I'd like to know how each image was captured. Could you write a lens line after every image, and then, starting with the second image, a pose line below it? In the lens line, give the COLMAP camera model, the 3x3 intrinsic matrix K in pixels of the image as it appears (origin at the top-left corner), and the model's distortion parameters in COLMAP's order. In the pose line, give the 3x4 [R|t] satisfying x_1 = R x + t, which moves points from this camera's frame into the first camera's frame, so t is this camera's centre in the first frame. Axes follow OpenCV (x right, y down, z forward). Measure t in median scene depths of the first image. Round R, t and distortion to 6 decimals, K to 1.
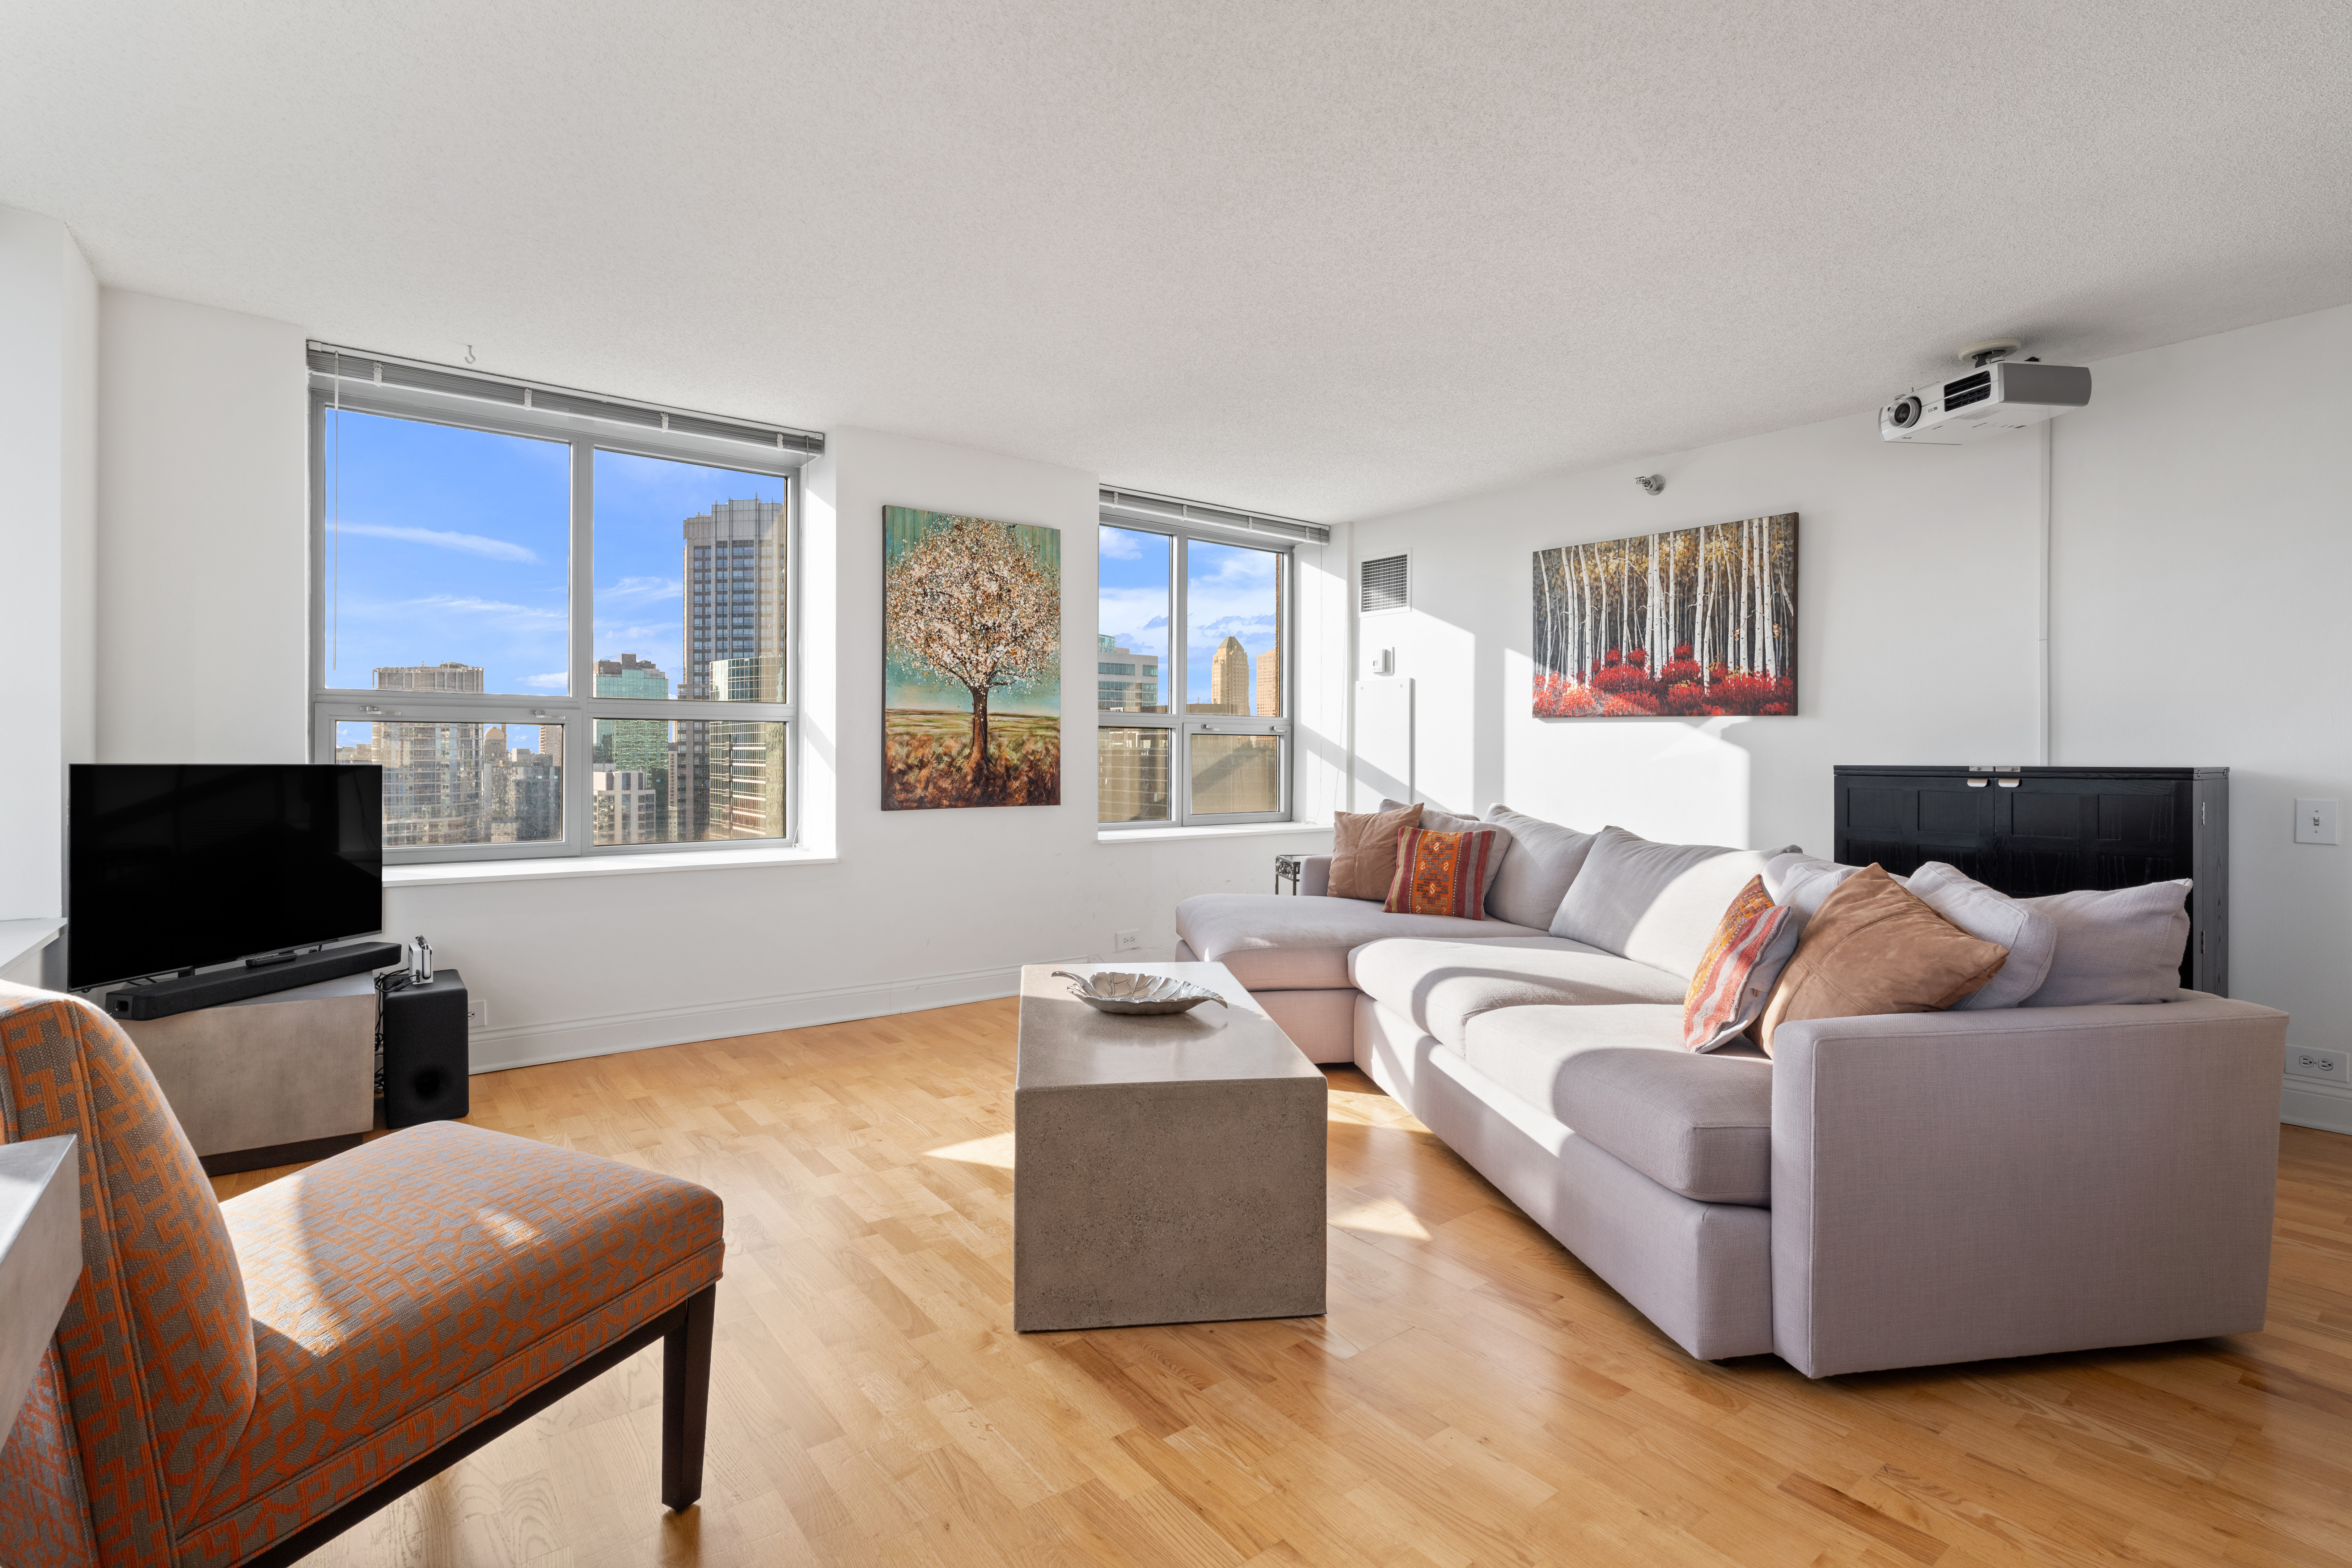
lens RADIAL K [[1096.9, 0, 1176.9], [0, 1096.9, 756.8], [0, 0, 1]] dist [-0.010195, 0.000126]
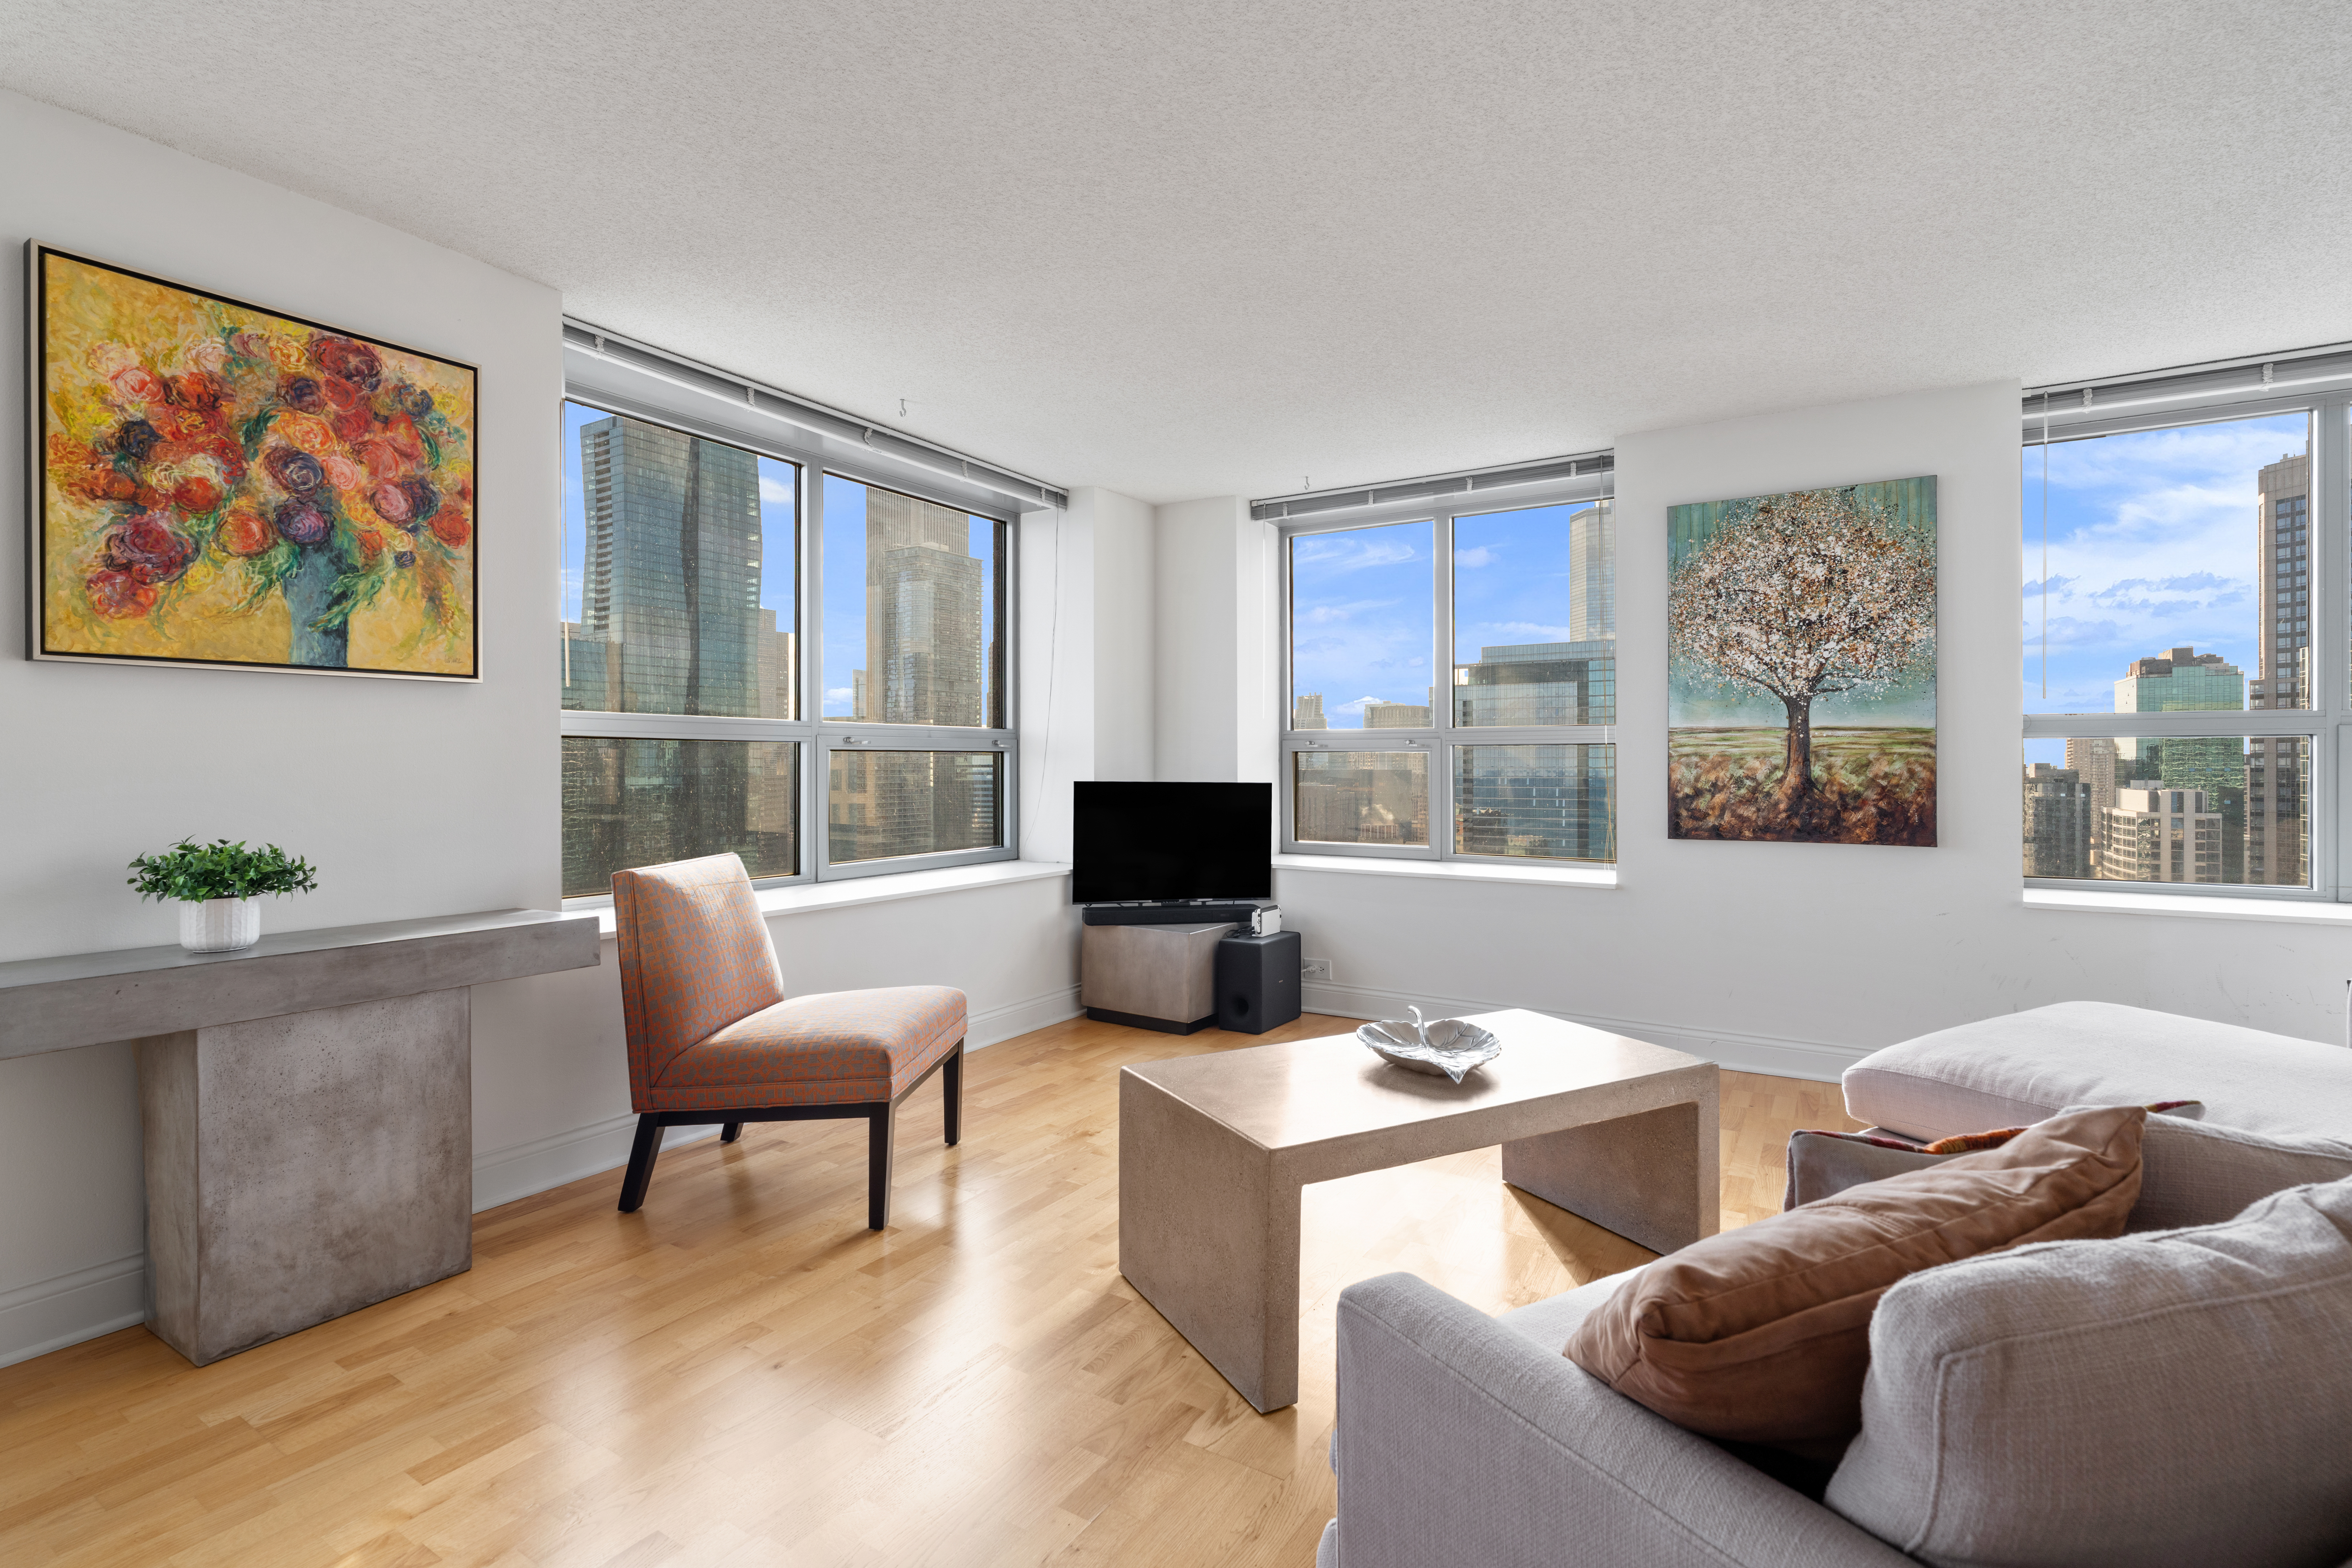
lens RADIAL K [[1087.5, 0, 1176.4], [0, 1087.5, 765.7], [0, 0, 1]] dist [-0.004114, 0.000460]
pose [[0.346321, -0.003583, -0.938109, 0.428296], [-0.001834, 0.999988, -0.004496, -0.006946], [0.938114, 0.003277, 0.346311, 0.283082]]
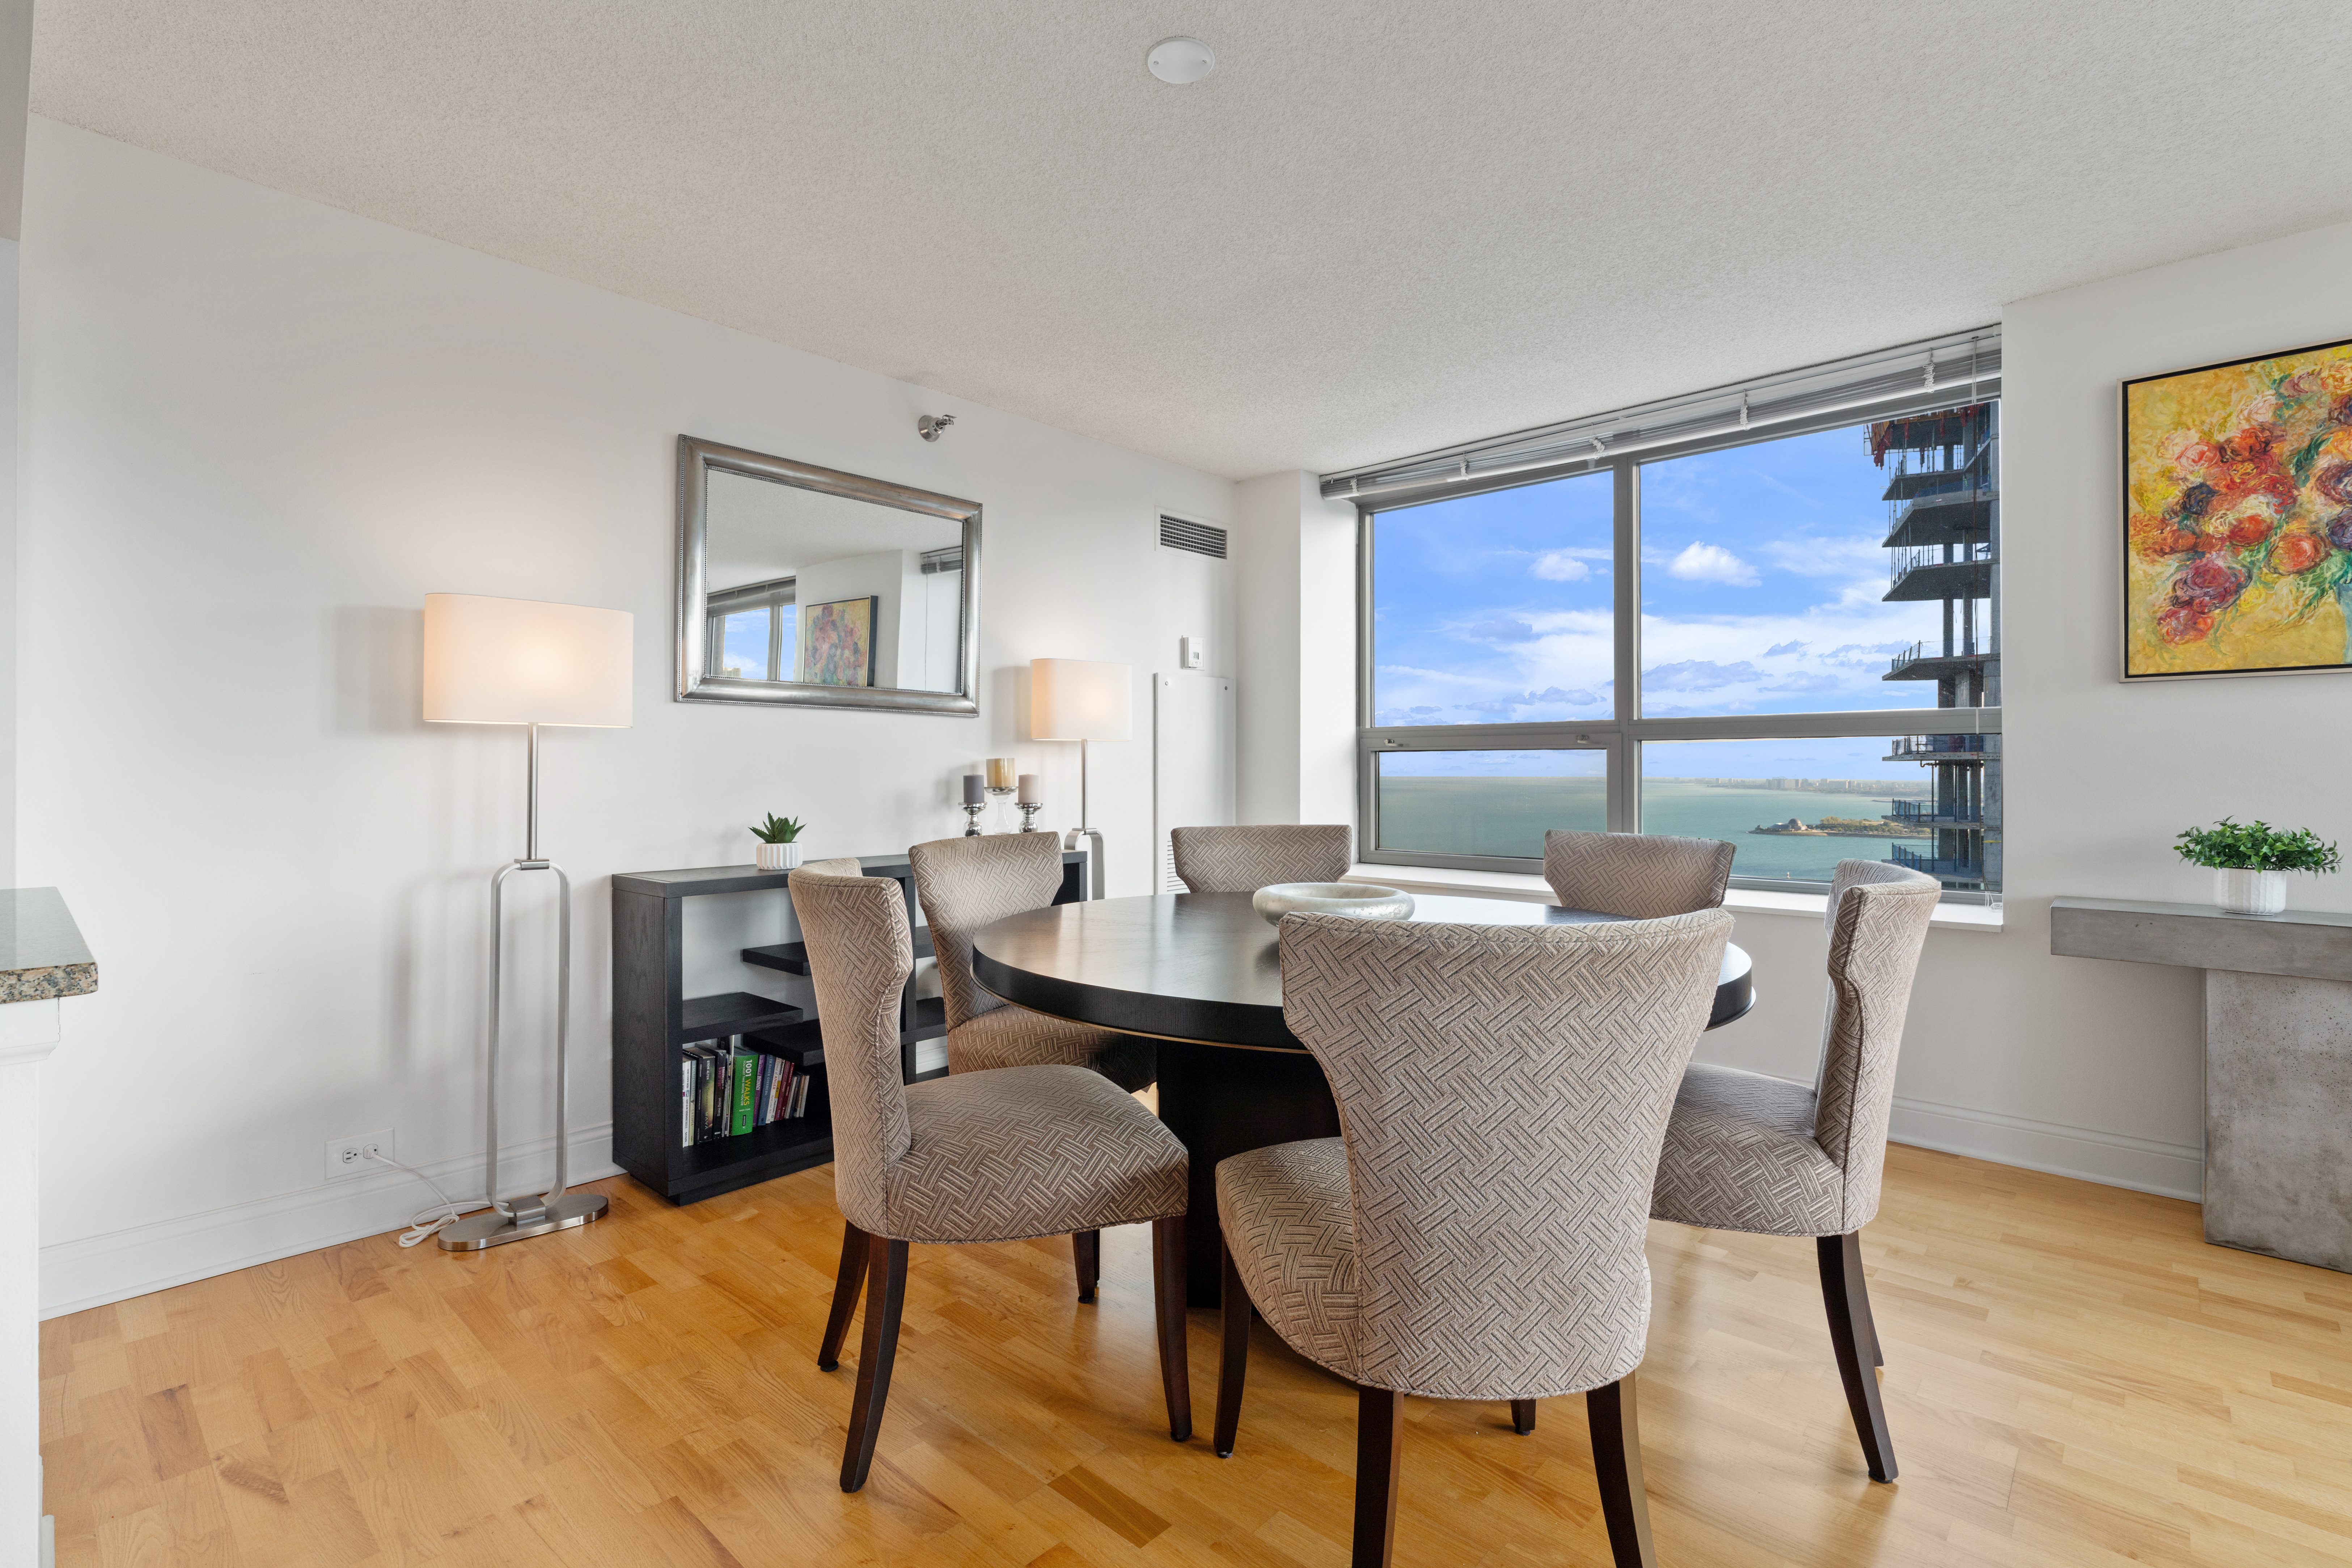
lens RADIAL K [[1081.8, 0, 1168.7], [0, 1081.8, 767.4], [0, 0, 1]] dist [-0.000638, 0.000851]
pose [[-0.984813, -0.006463, -0.173499, 0.486696], [-0.006767, 0.999976, 0.001163, -0.000445], [0.173487, 0.002320, -0.984833, 0.504698]]
